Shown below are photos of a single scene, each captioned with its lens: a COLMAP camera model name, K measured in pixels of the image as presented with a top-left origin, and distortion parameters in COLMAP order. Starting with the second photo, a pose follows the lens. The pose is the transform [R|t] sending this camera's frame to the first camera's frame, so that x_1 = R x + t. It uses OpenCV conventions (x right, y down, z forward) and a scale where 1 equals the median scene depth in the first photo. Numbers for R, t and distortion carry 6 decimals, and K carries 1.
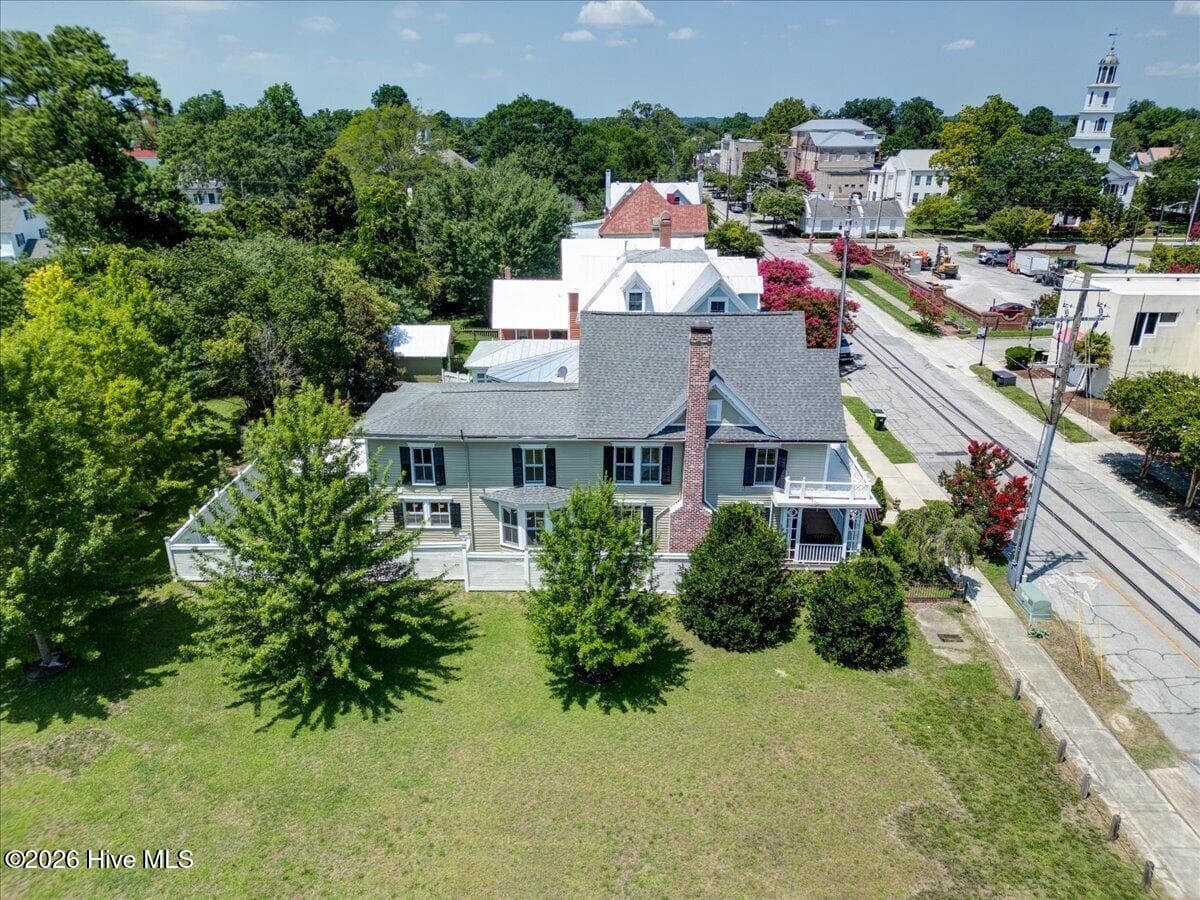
lens RADIAL K [[850.5, 0, 607.4], [0, 850.5, 434.4], [0, 0, 1]] dist [0.044132, -0.029009]
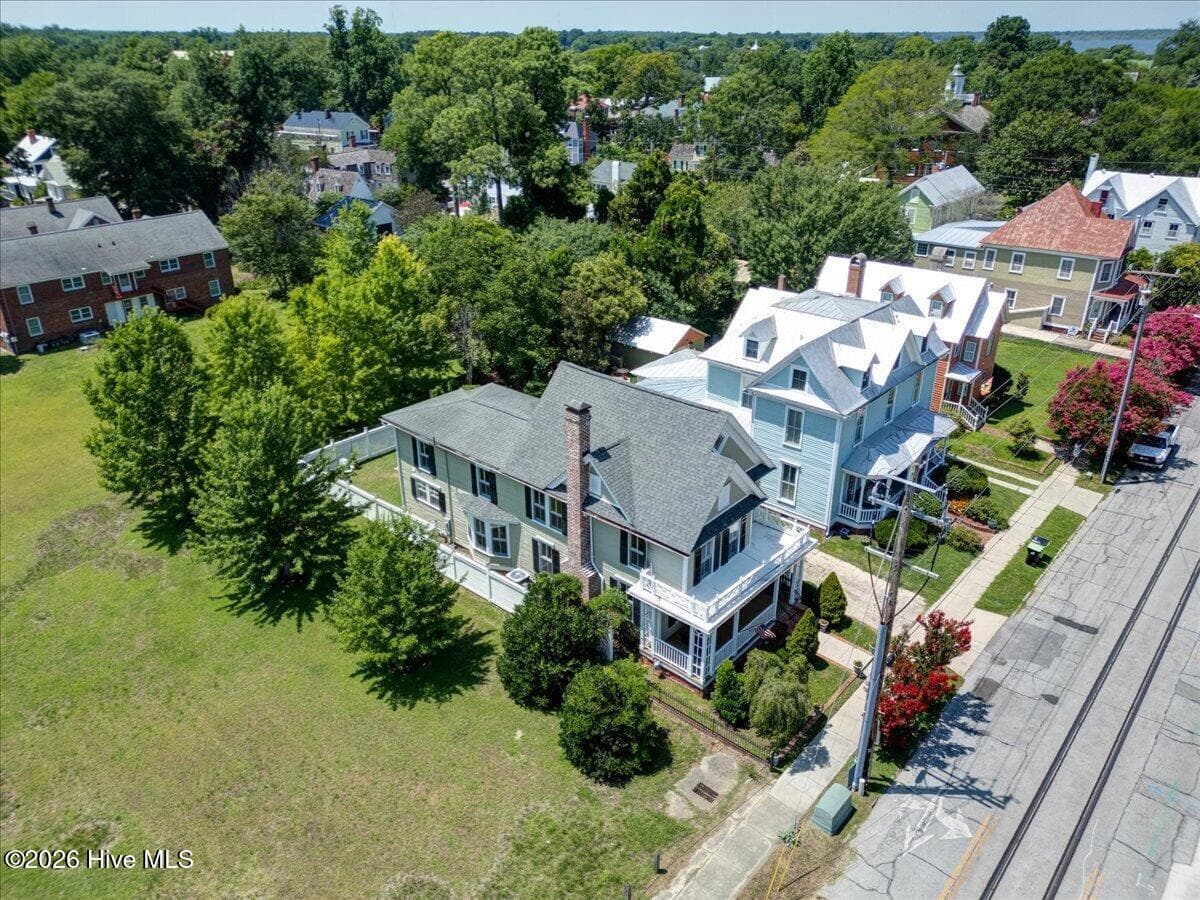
lens RADIAL K [[850.5, 0, 594.0], [0, 850.5, 460.0], [0, 0, 1]] dist [0.044132, -0.029009]
pose [[0.756629, 0.282321, -0.589752, 0.696439], [-0.220438, 0.959314, 0.176421, -0.228513], [0.615564, -0.003482, 0.788079, 0.174068]]
